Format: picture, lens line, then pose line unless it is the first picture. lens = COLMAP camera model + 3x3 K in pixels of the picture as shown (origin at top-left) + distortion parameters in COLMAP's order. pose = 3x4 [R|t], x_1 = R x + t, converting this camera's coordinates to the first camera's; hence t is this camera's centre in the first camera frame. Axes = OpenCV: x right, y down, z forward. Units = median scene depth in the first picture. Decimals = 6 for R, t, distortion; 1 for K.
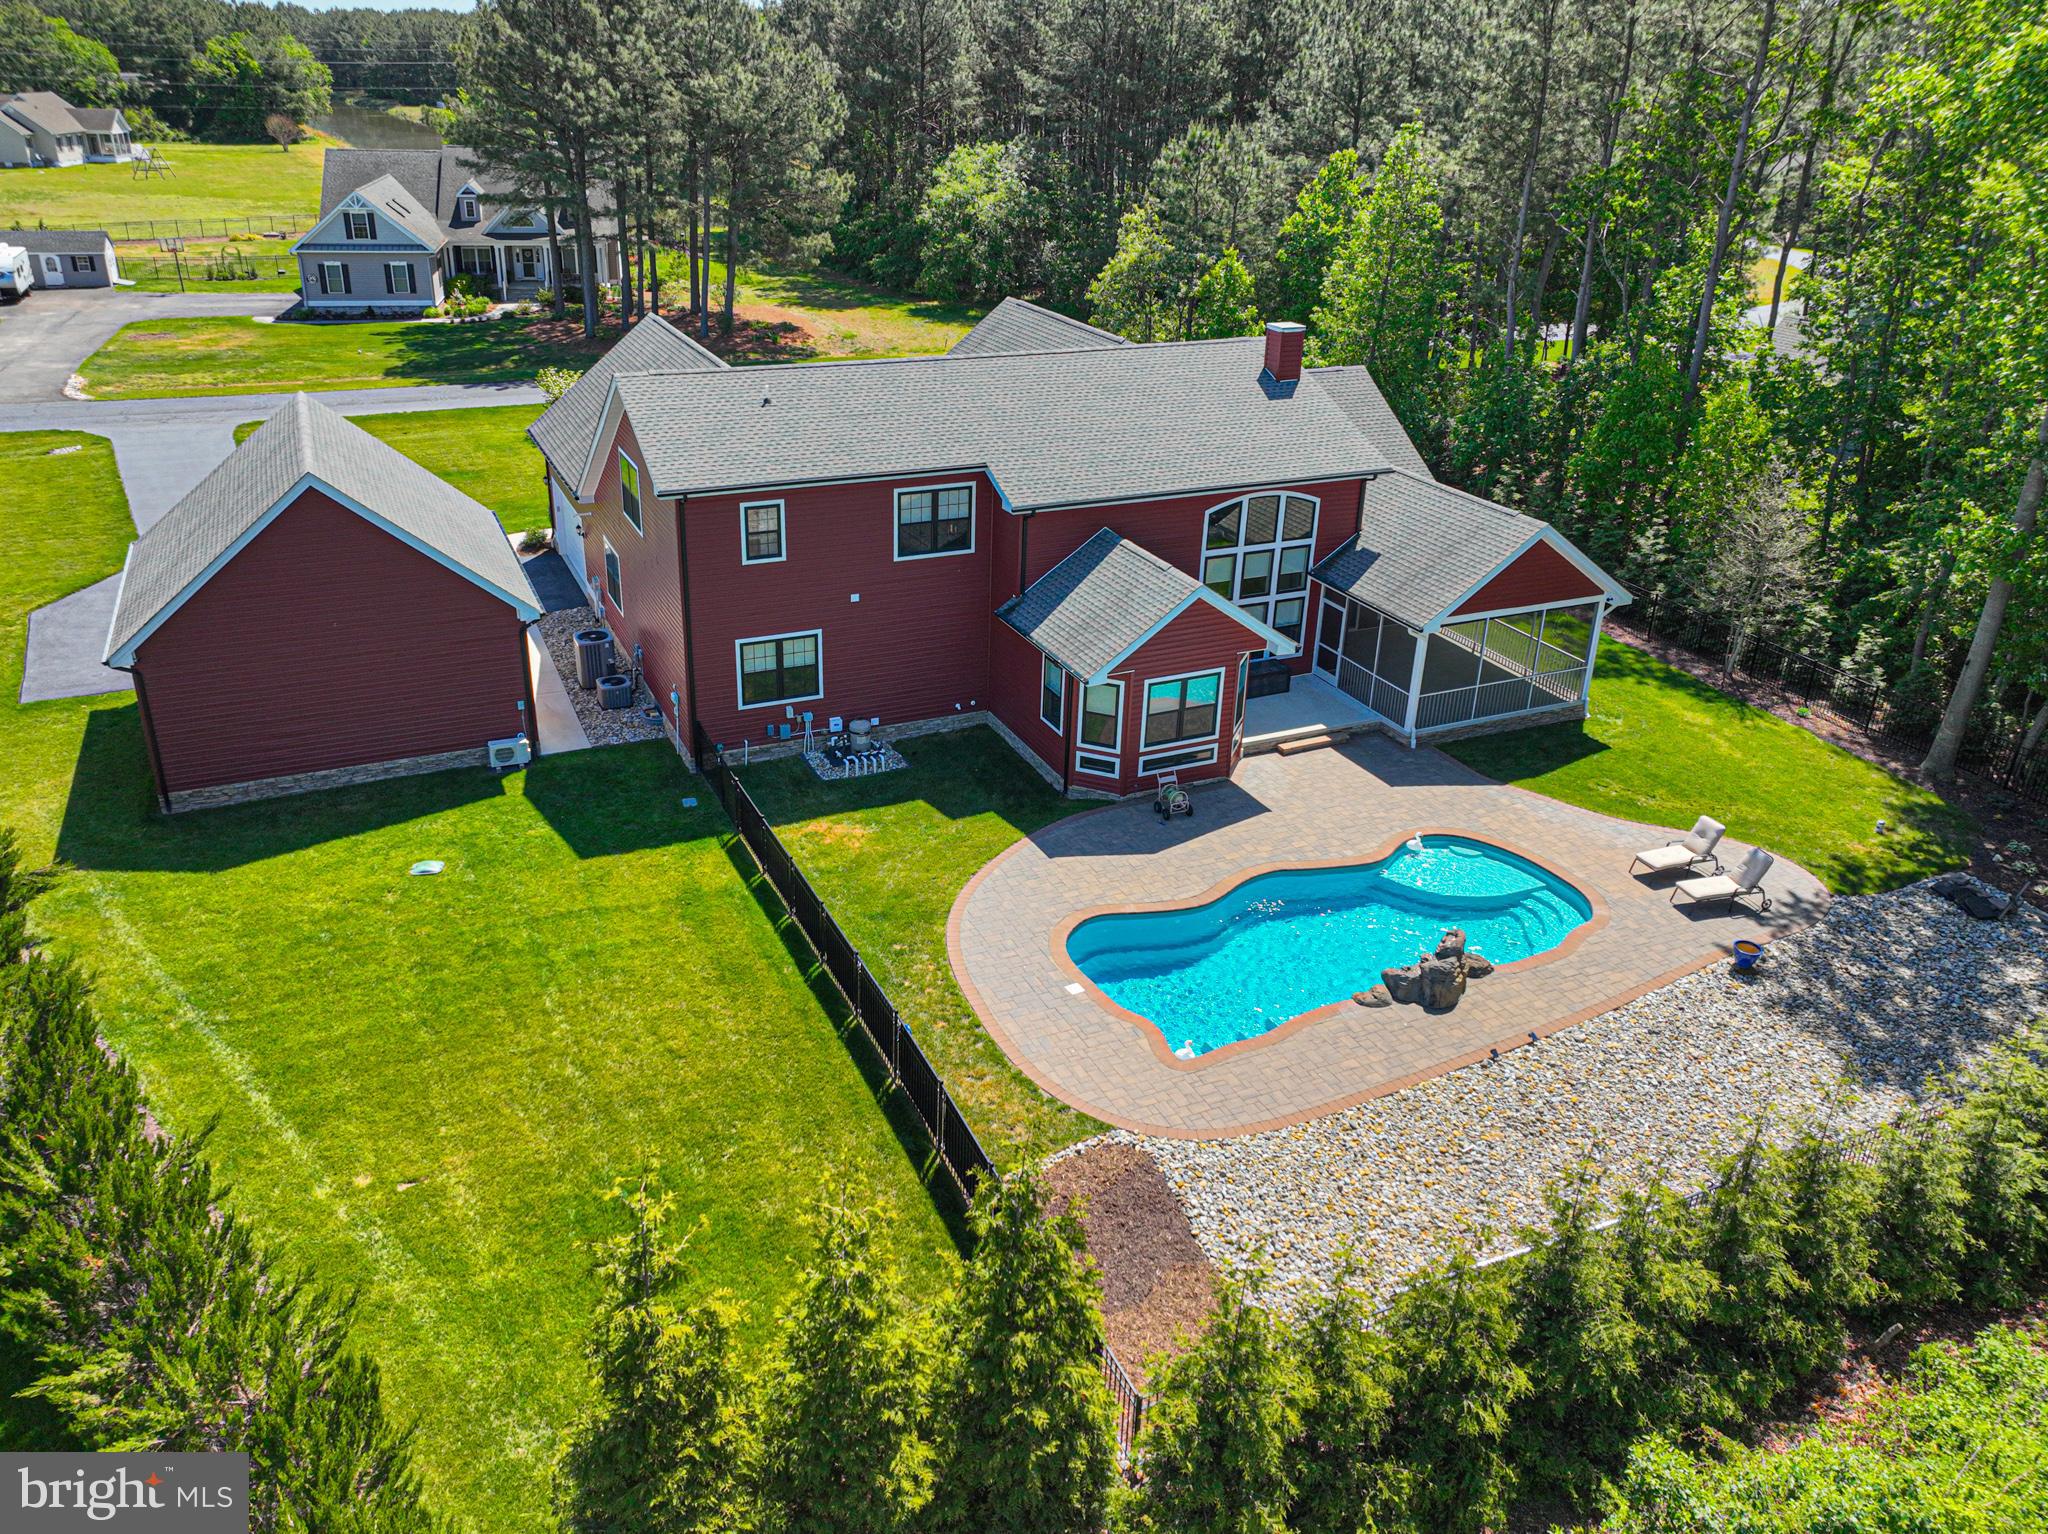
lens RADIAL K [[1487.8, 0, 991.0], [0, 1487.8, 731.3], [0, 0, 1]] dist [0.002614, 0.011952]
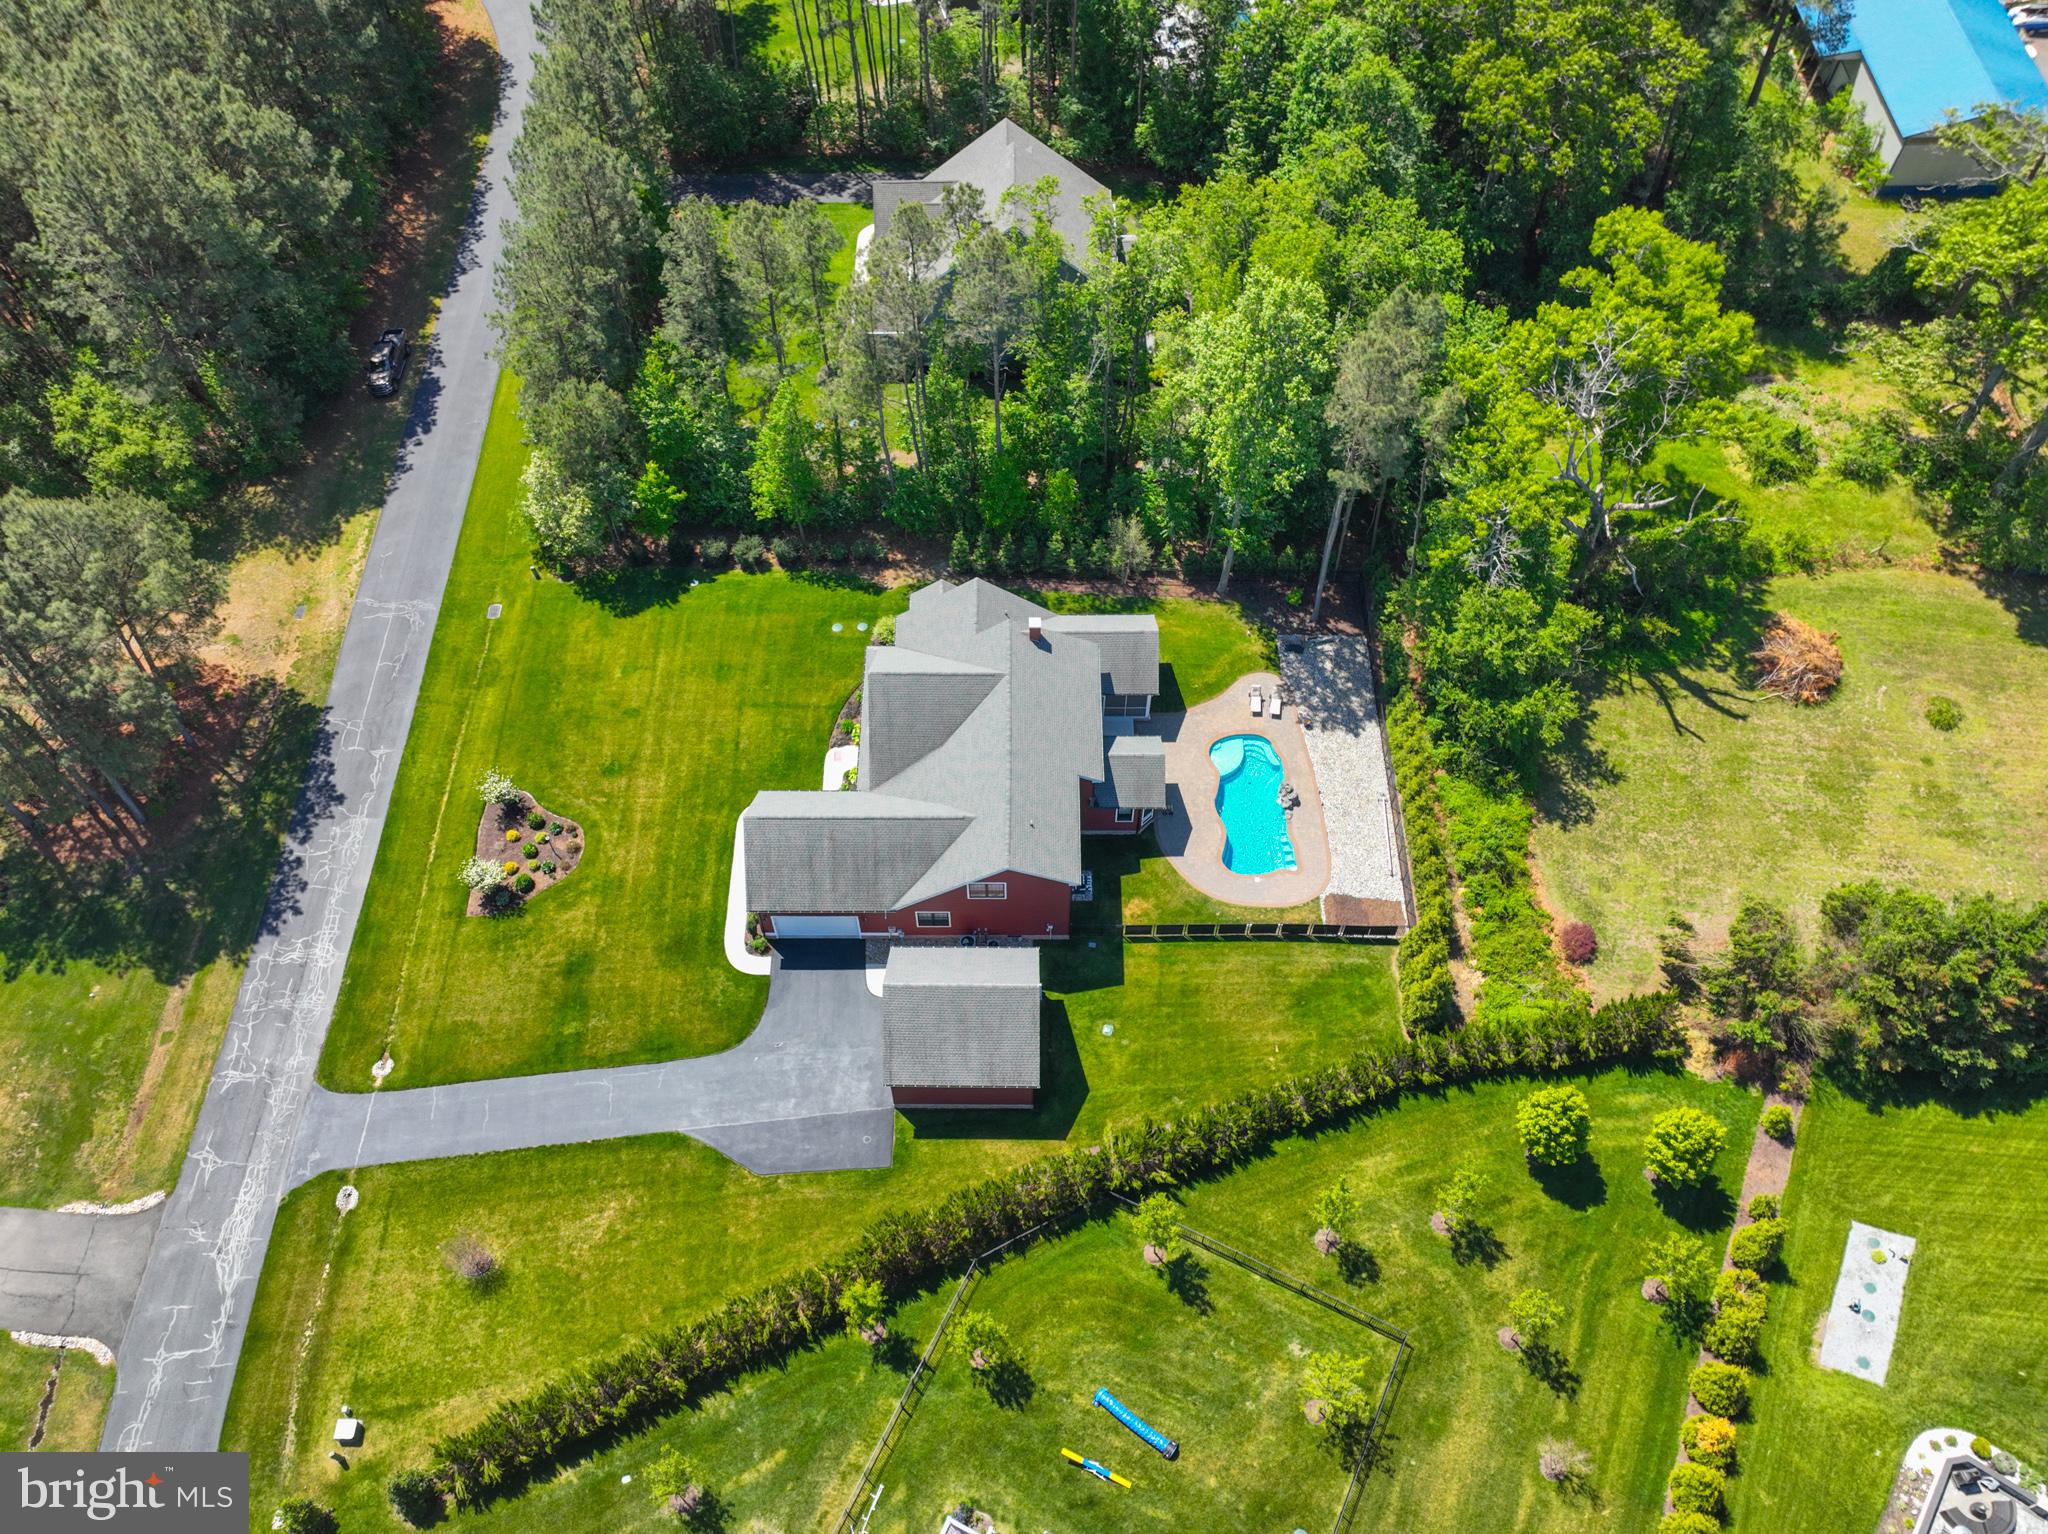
lens RADIAL K [[1518.8, 0, 982.2], [0, 1518.8, 907.5], [0, 0, 1]] dist [0.001324, 0.008985]
pose [[0.424491, -0.794251, 0.434710, -1.441777], [0.402728, 0.595631, 0.695006, -2.000941], [-0.810936, -0.119954, 0.572707, -0.403676]]
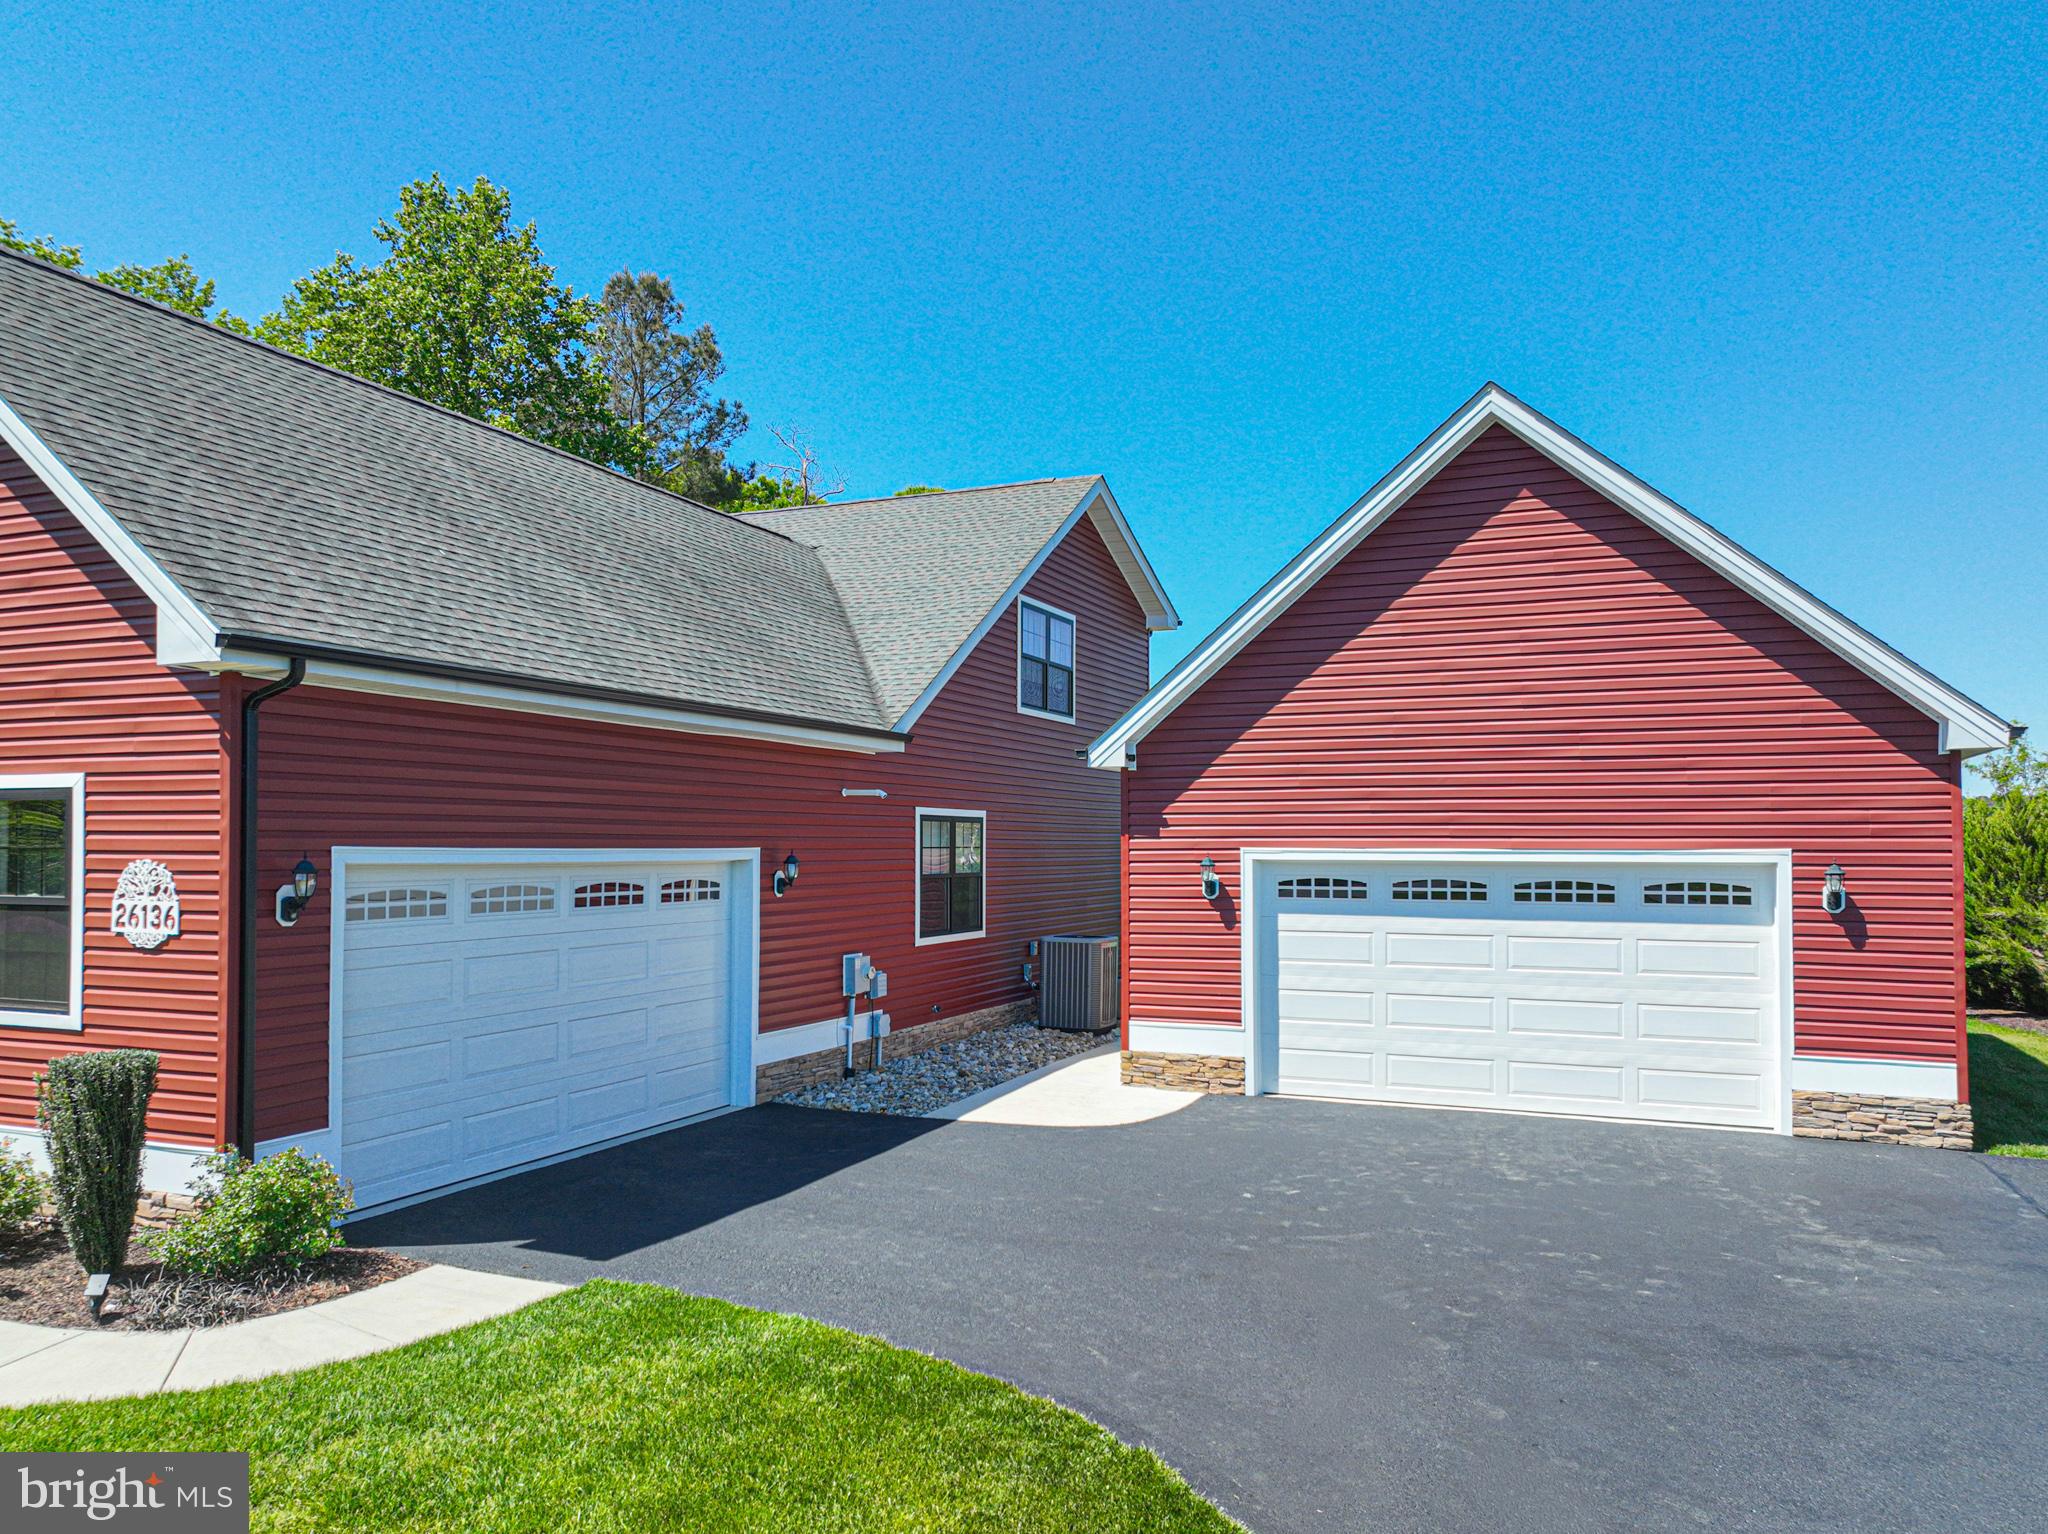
lens RADIAL K [[1447.8, 0, 1051.8], [0, 1447.8, 815.7], [0, 0, 1]] dist [-0.002312, 0.002075]
pose [[-0.682207, -0.012667, 0.731049, -0.756687], [0.285619, 0.915789, 0.282405, -0.298092], [-0.673064, 0.401460, -0.621140, 1.545905]]
